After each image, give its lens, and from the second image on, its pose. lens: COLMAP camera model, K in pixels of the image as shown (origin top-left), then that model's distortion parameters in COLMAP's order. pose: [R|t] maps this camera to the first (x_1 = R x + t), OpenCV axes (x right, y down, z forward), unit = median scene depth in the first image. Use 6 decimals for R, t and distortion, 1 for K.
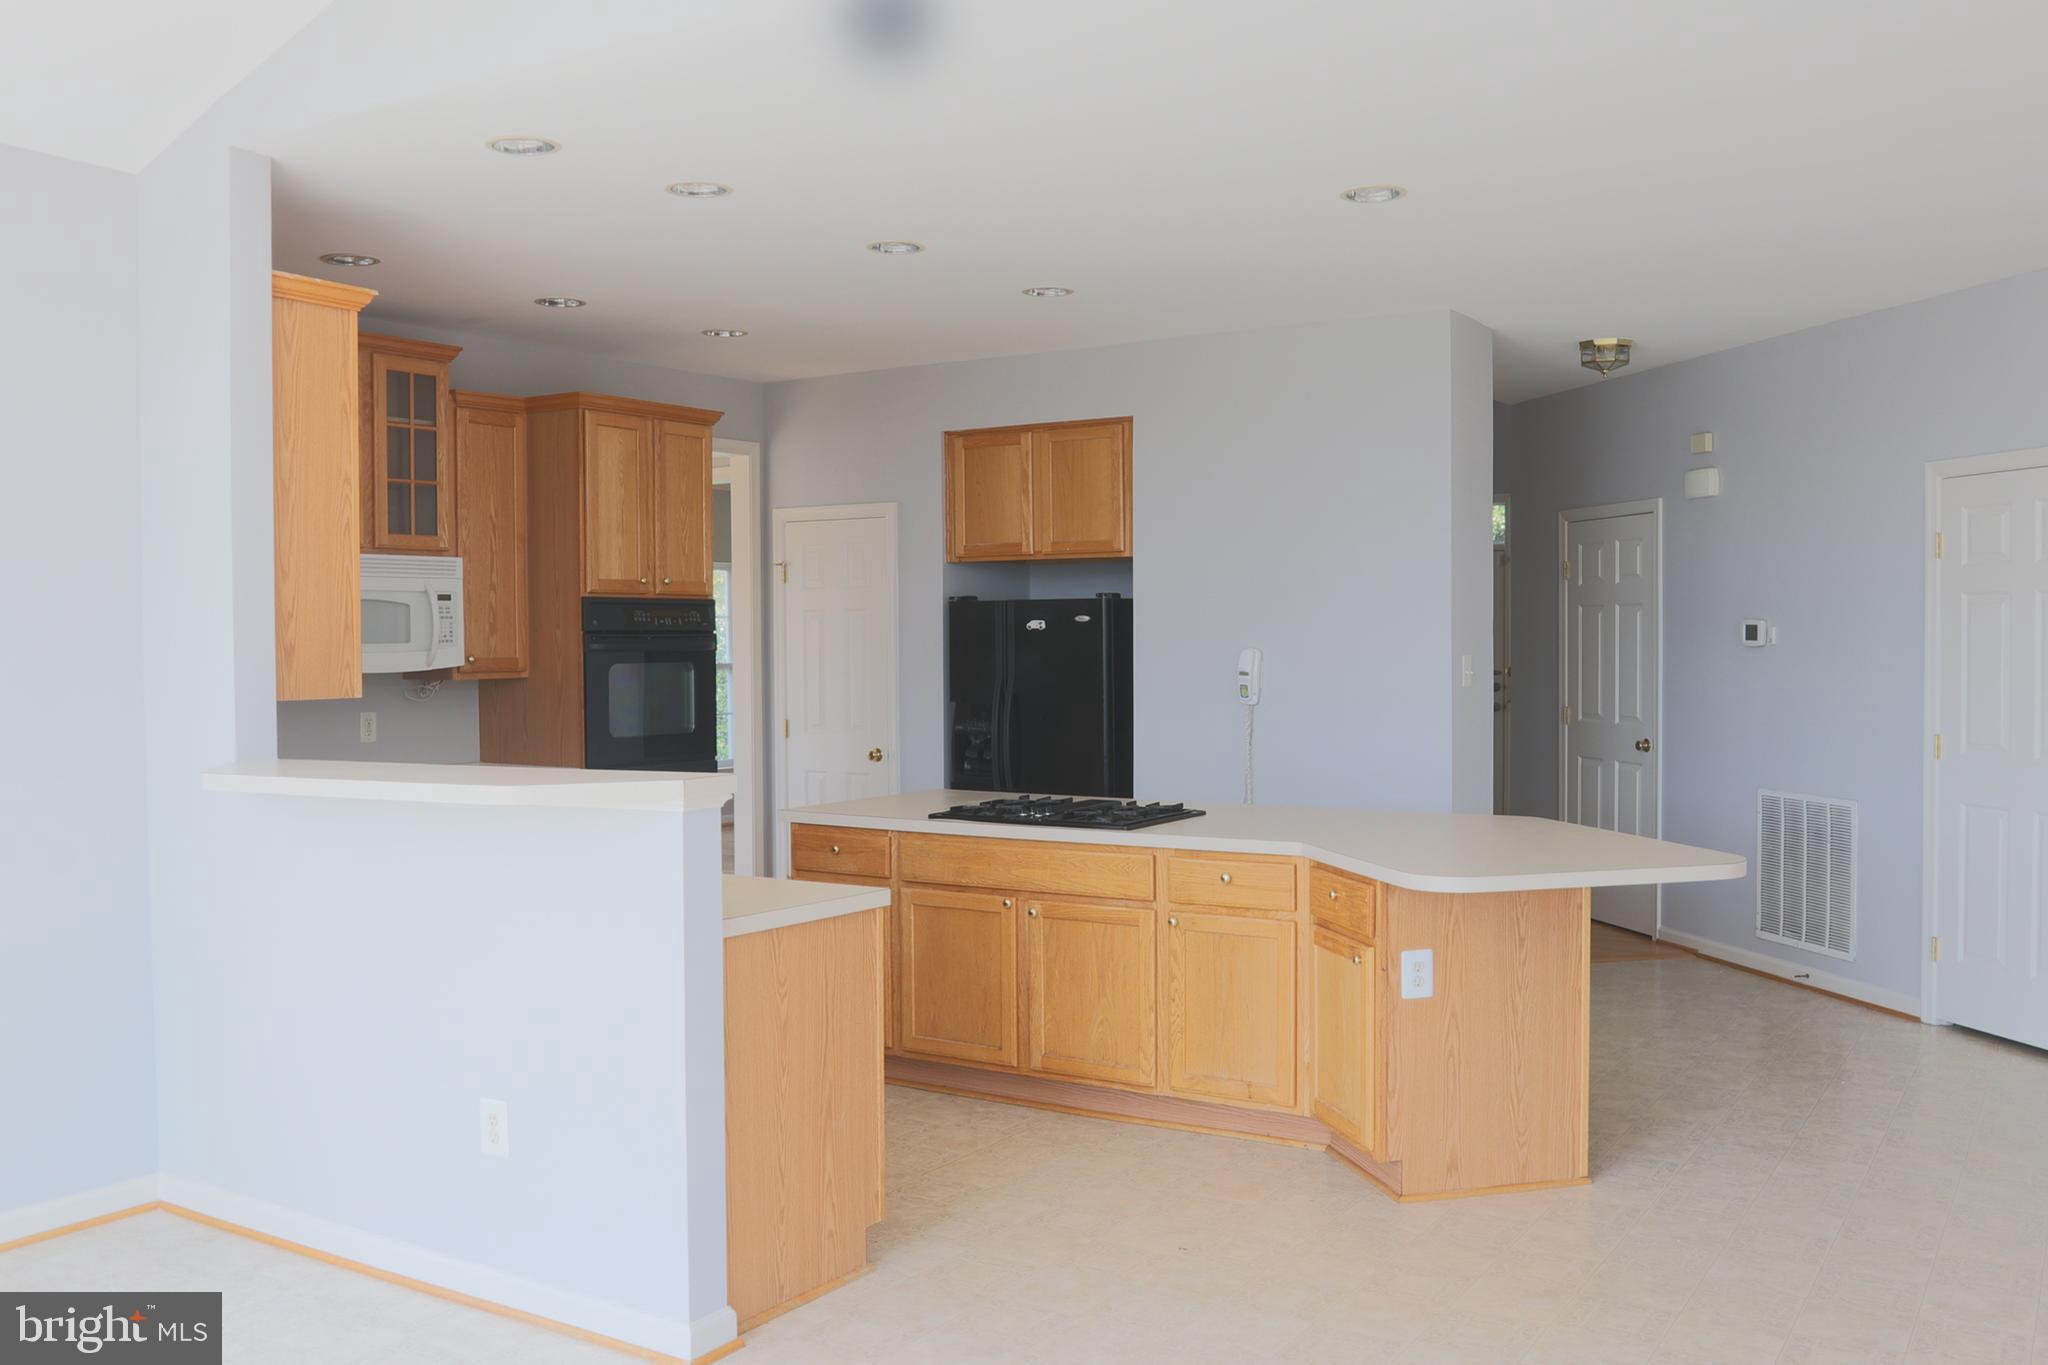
lens RADIAL K [[1792.0, 0, 1008.8], [0, 1792.0, 693.7], [0, 0, 1]] dist [-0.096880, 0.073667]
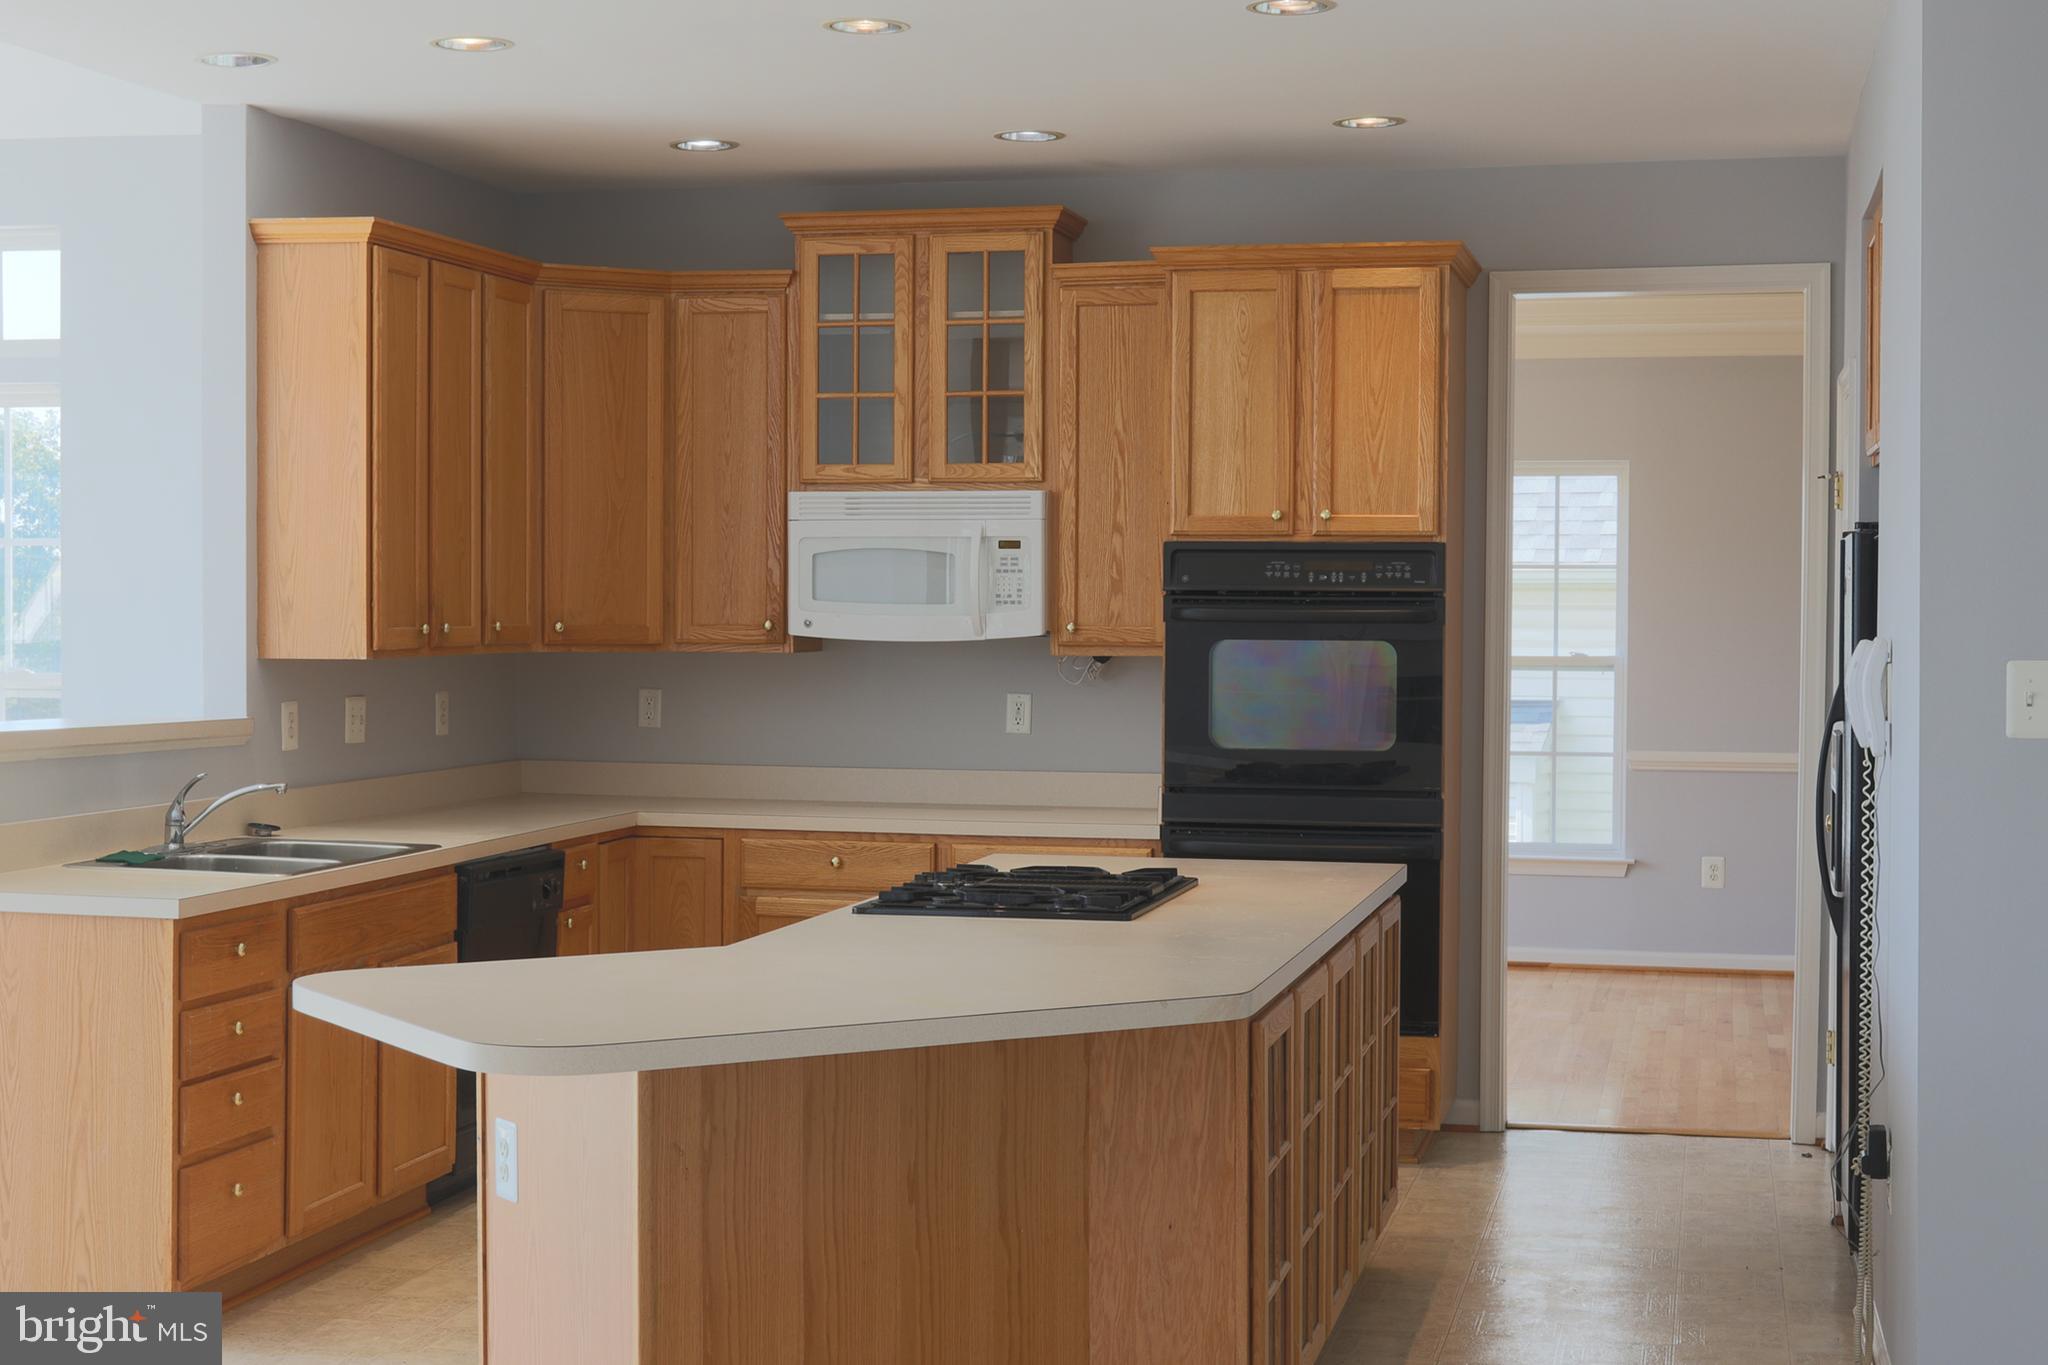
lens RADIAL K [[2979.2, 0, 1016.3], [0, 2979.2, 683.9], [0, 0, 1]] dist [-0.036192, 0.011952]
pose [[0.332649, 0.035565, -0.942380, 0.831583], [-0.038914, 0.998955, 0.023964, -0.024092], [0.942248, 0.028700, 0.333685, 0.551258]]
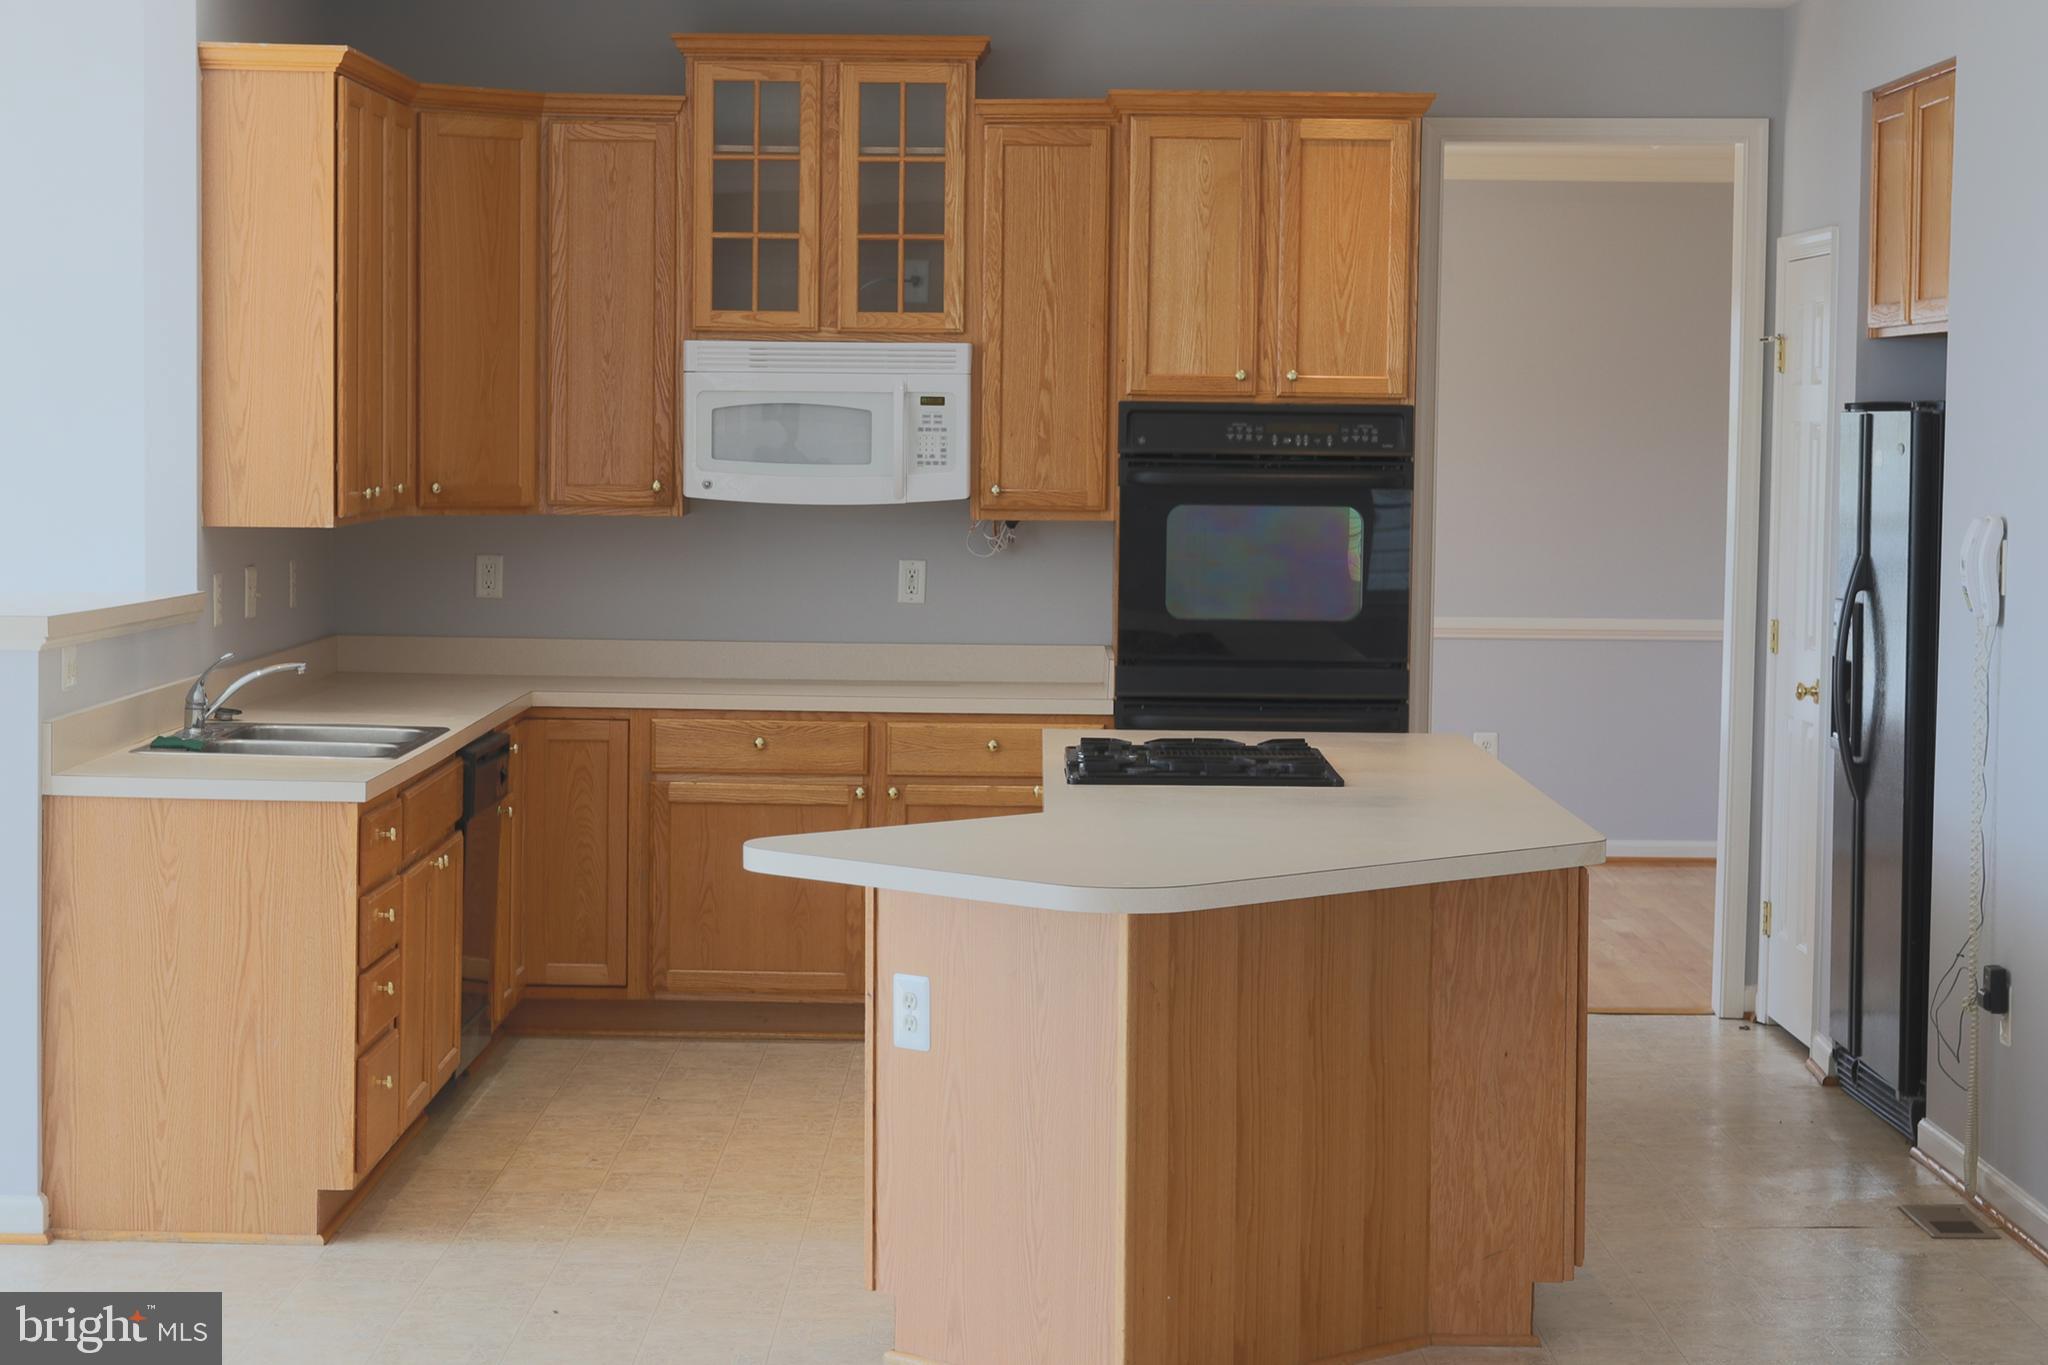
lens RADIAL K [[4017.8, 0, 1023.9], [0, 4017.8, 682.2], [0, 0, 1]] dist [0.002479, -0.100717]
pose [[0.538452, 0.069411, -0.839793, 0.989331], [-0.043953, 0.997559, 0.054269, -0.029362], [0.841509, 0.007690, 0.540188, 0.163245]]
